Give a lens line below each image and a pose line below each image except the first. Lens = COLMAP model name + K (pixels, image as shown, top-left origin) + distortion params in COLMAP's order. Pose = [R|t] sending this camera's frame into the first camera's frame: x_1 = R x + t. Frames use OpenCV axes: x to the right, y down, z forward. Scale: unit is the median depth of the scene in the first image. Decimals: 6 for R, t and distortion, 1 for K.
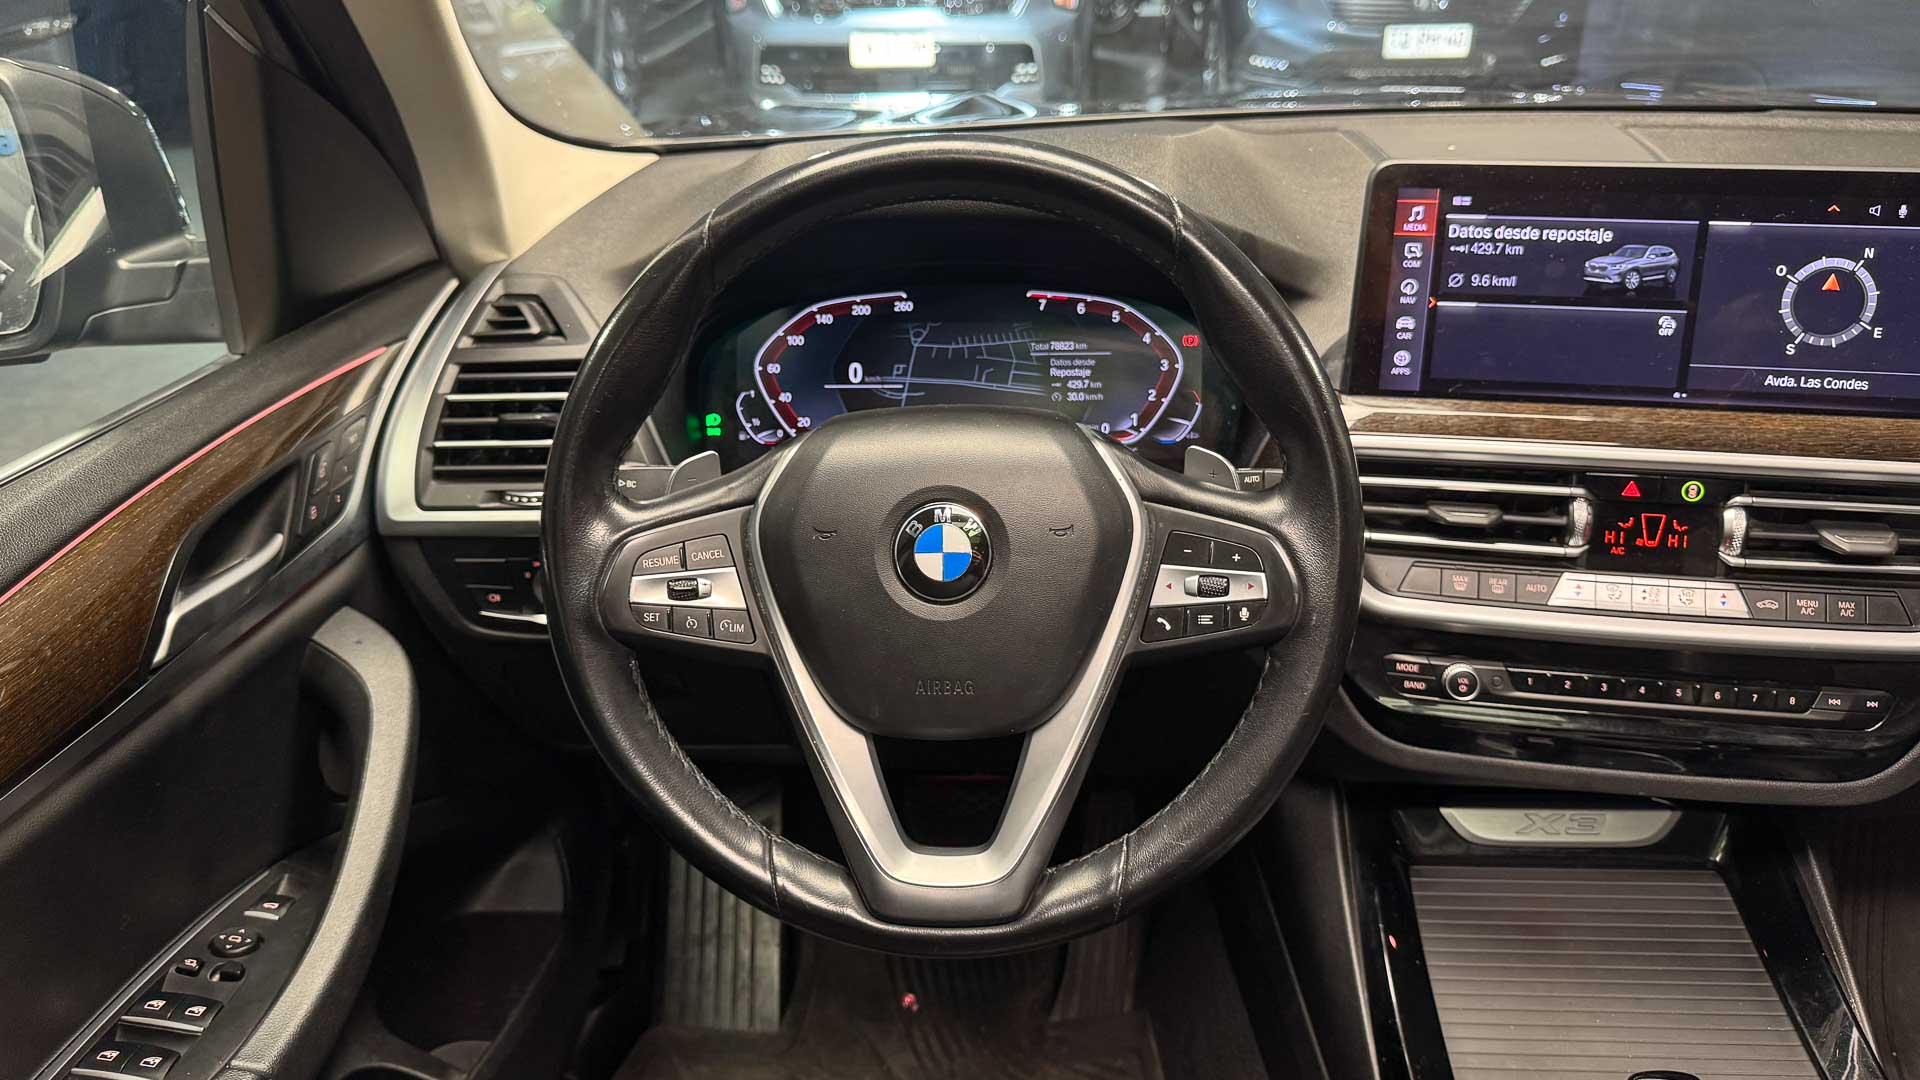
lens RADIAL K [[1385.8, 0, 947.2], [0, 1385.8, 544.2], [0, 0, 1]] dist [0.084235, -0.156964]
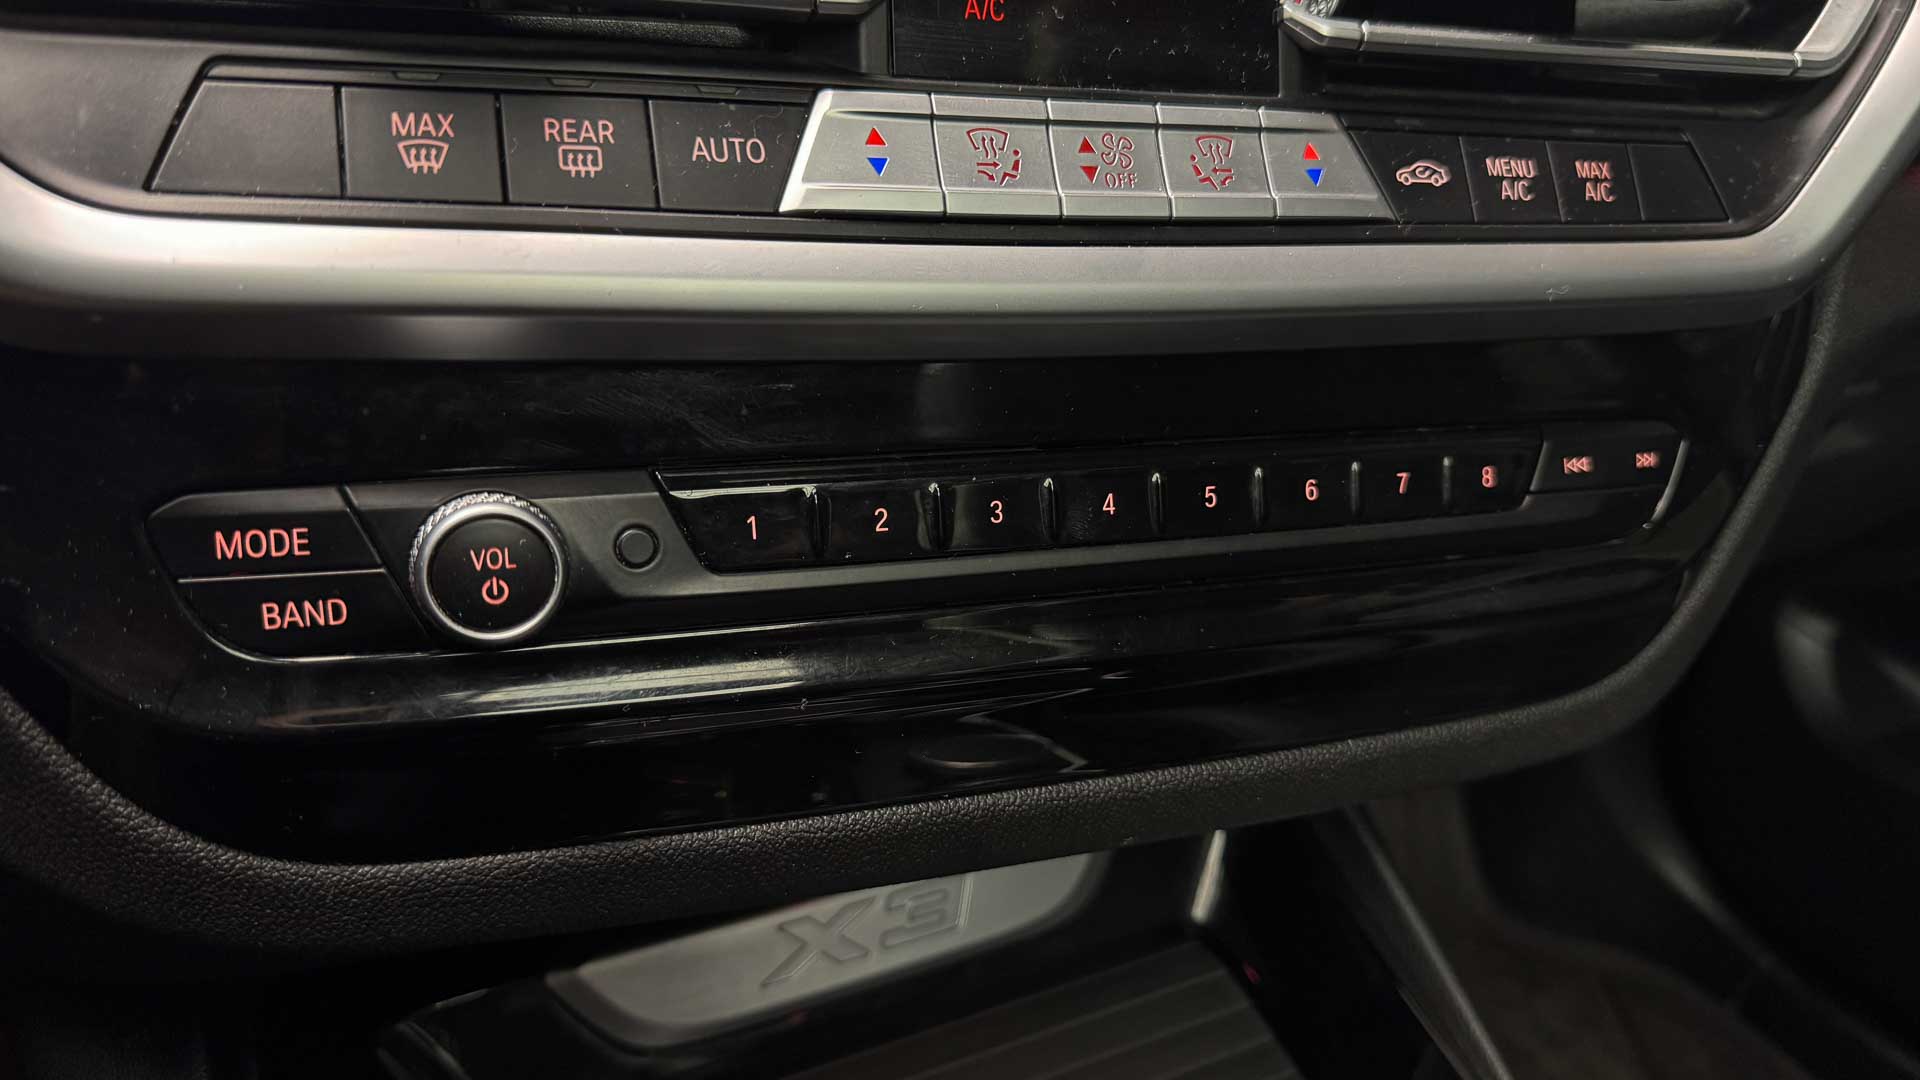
lens RADIAL K [[1410.1, 0, 960.0], [0, 1410.1, 540.0], [0, 0, 1]] dist [-0.029223, -0.006457]
pose [[0.844427, -0.133056, 0.518883, 0.299352], [0.121200, 0.990997, 0.056879, 0.086108], [-0.521780, 0.014859, 0.852951, 0.724399]]
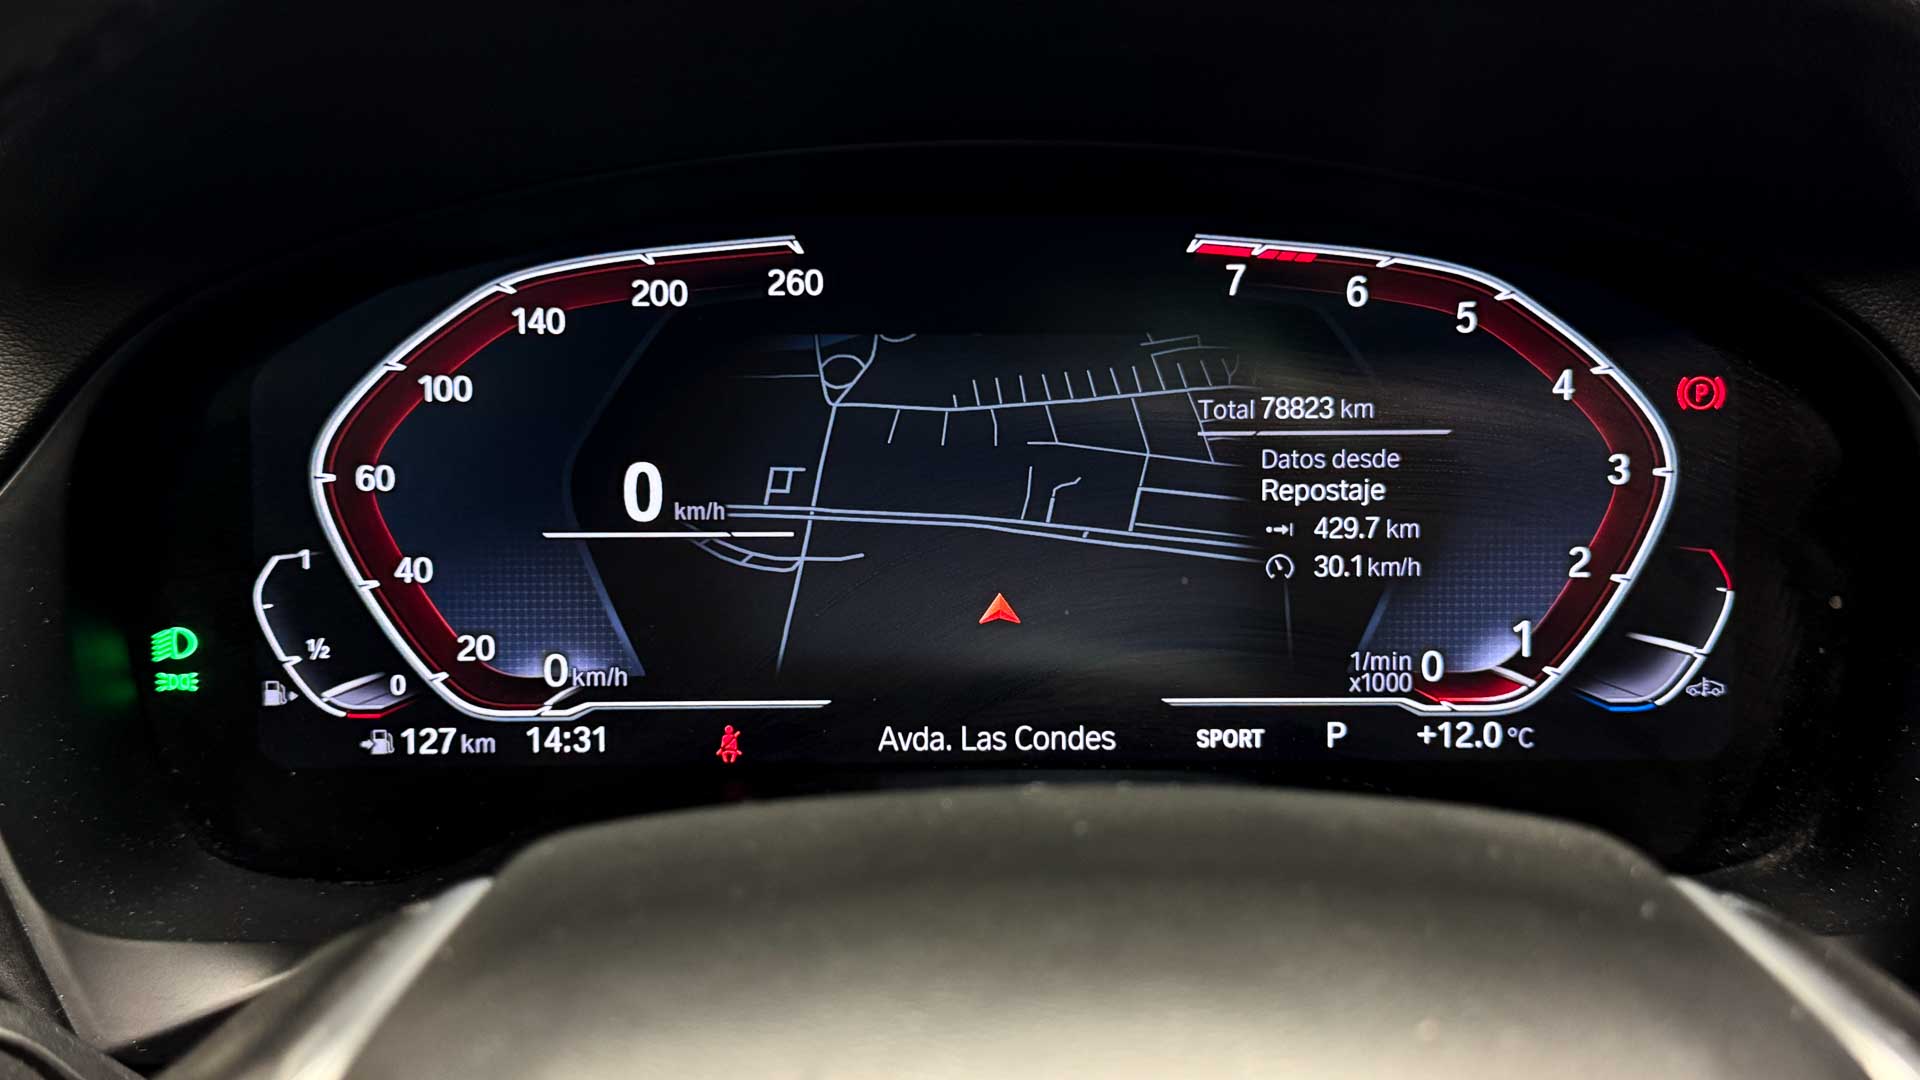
lens RADIAL K [[1918.1, 0, 960.0], [0, 1918.1, 540.0], [0, 0, 1]] dist [0.194230, -0.445064]
pose [[0.997000, -0.008211, 0.076962, -0.030345], [0.007741, 0.999949, 0.006411, -0.123204], [-0.077011, -0.005796, 0.997013, 0.599073]]
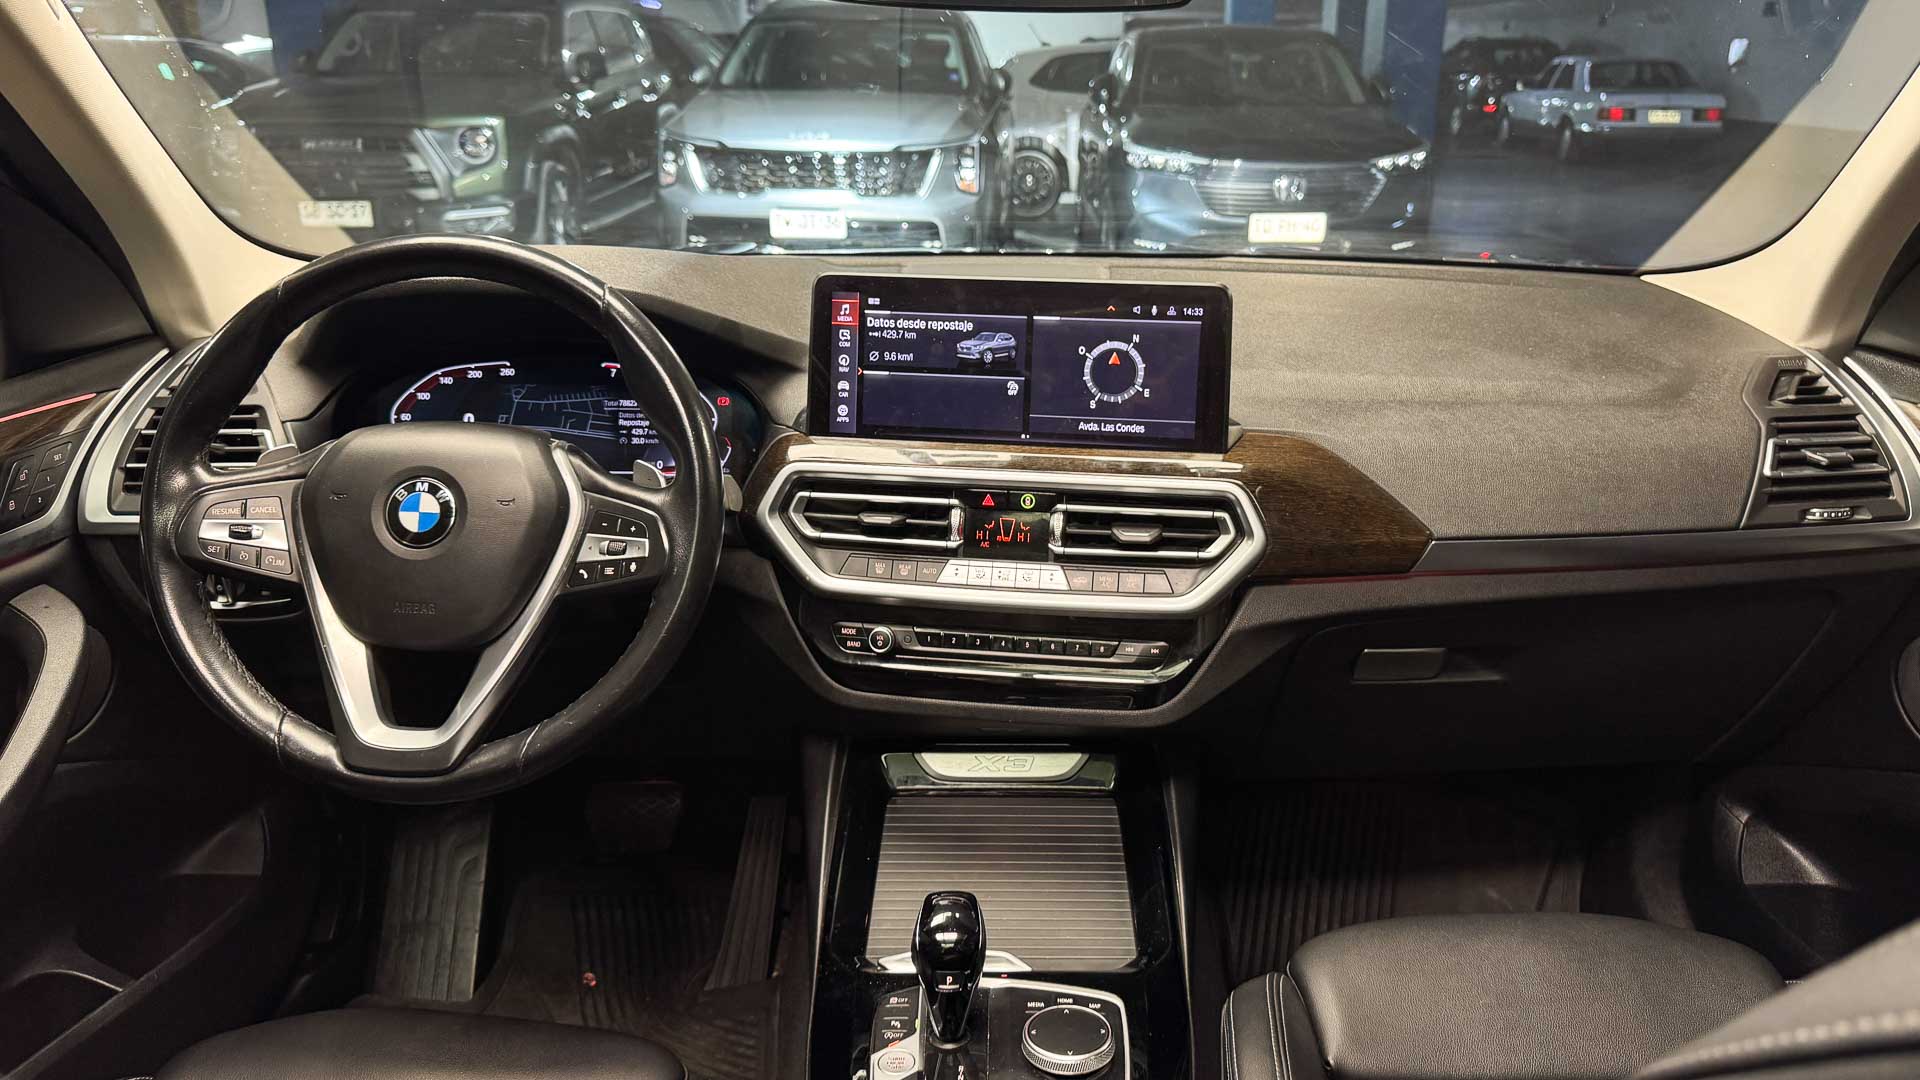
lens RADIAL K [[1372.2, 0, 1019.7], [0, 1372.2, 525.9], [0, 0, 1]] dist [0.131603, -0.254840]
pose [[0.997574, 0.009191, 0.068998, 0.392717], [-0.000873, 0.992818, -0.119629, 0.143423], [-0.069602, 0.119278, 0.990418, -0.361148]]
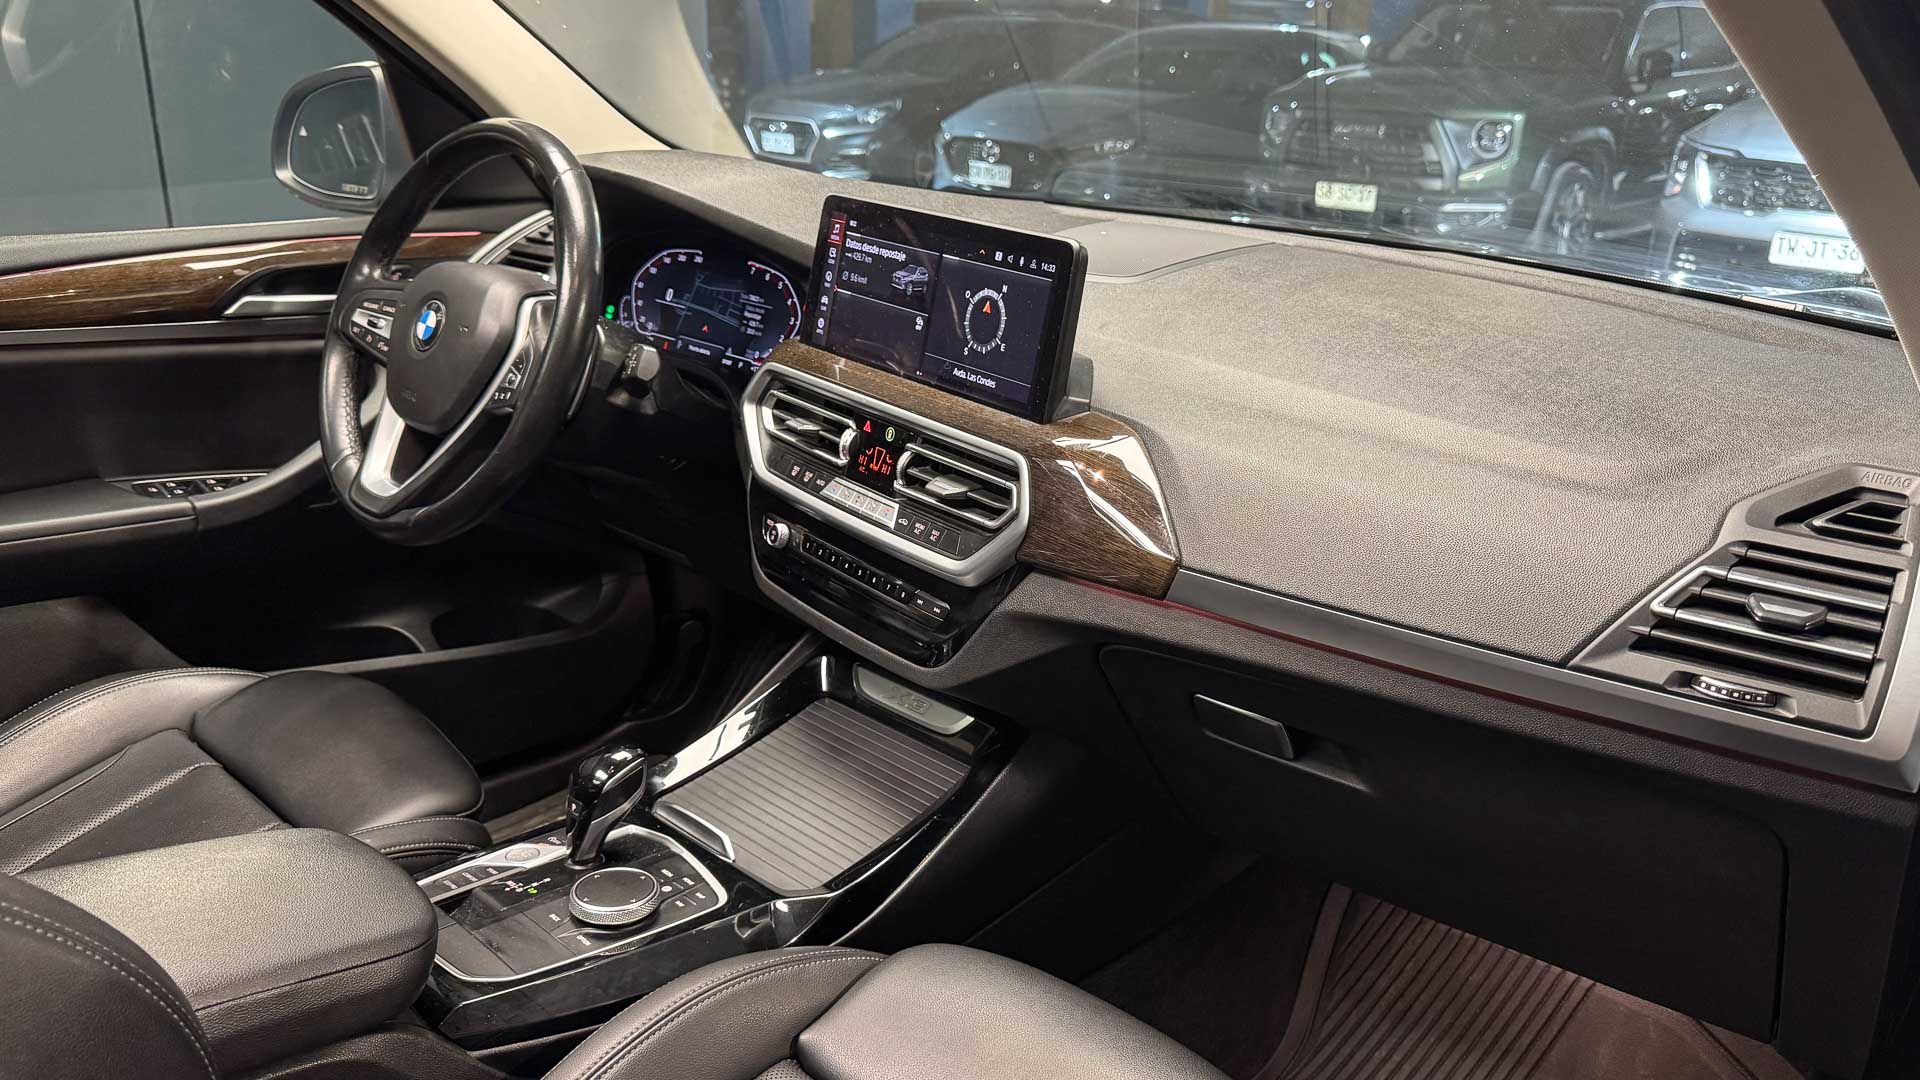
lens RADIAL K [[1440.8, 0, 1076.7], [0, 1440.8, 584.5], [0, 0, 1]] dist [0.028612, -0.002617]
pose [[0.789628, 0.269418, -0.551273, 1.421060], [-0.315009, 0.949005, 0.012587, 0.027565], [0.526552, 0.163716, 0.834230, -0.104971]]
